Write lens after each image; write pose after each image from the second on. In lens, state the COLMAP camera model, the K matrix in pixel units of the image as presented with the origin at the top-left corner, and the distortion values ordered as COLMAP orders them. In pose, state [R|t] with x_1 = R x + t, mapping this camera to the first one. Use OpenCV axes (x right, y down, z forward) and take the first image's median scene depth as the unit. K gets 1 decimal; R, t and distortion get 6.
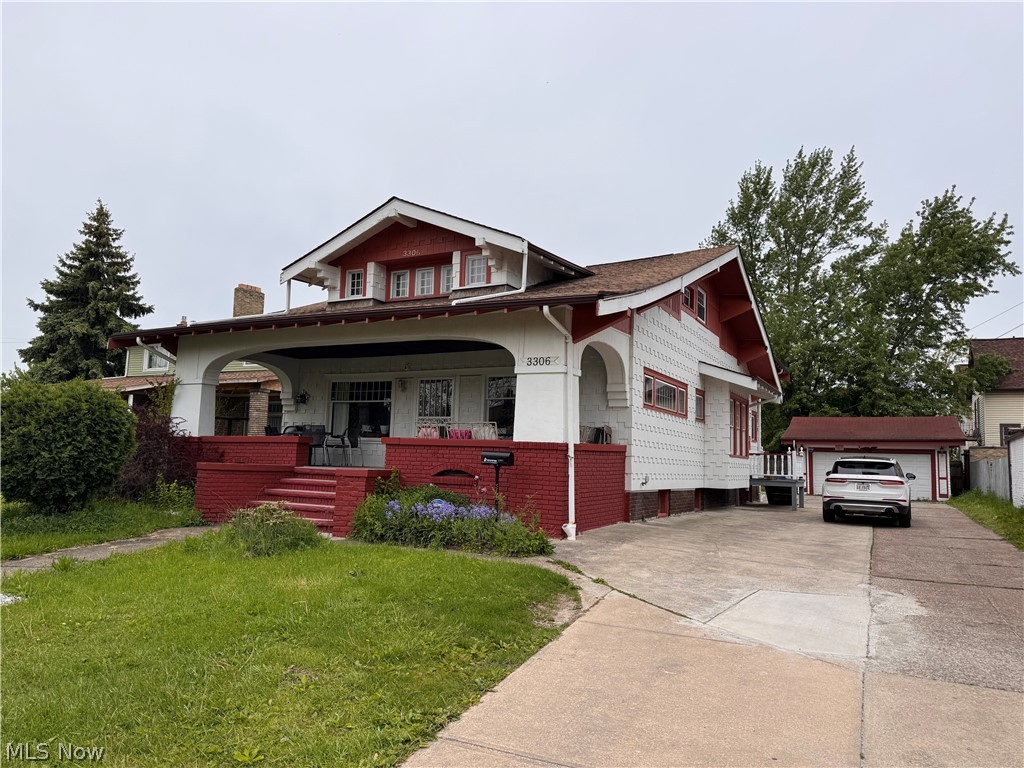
lens RADIAL K [[703.8, 0, 512.0], [0, 703.8, 384.0], [0, 0, 1]] dist [0.006523, 0.001393]
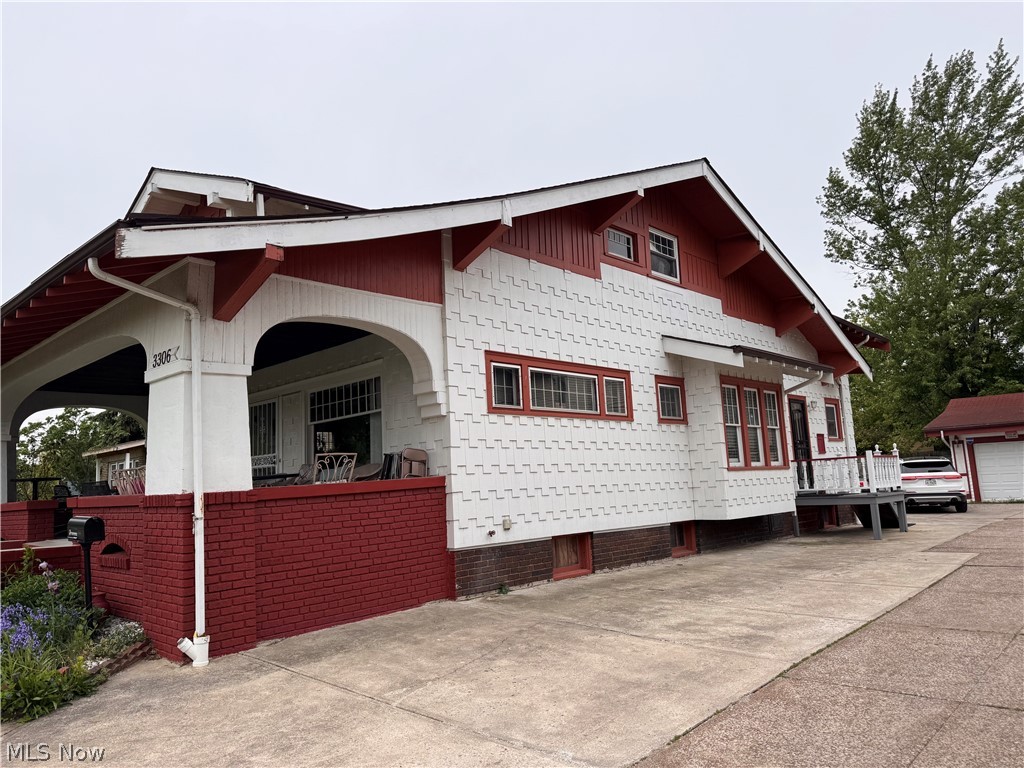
lens RADIAL K [[721.0, 0, 523.4], [0, 721.0, 378.4], [0, 0, 1]] dist [0.050925, -0.037340]
pose [[0.968193, -0.115163, -0.222127, 0.163380], [0.107056, 0.993082, -0.048241, 0.016332], [0.226146, 0.022927, 0.973824, 0.161245]]
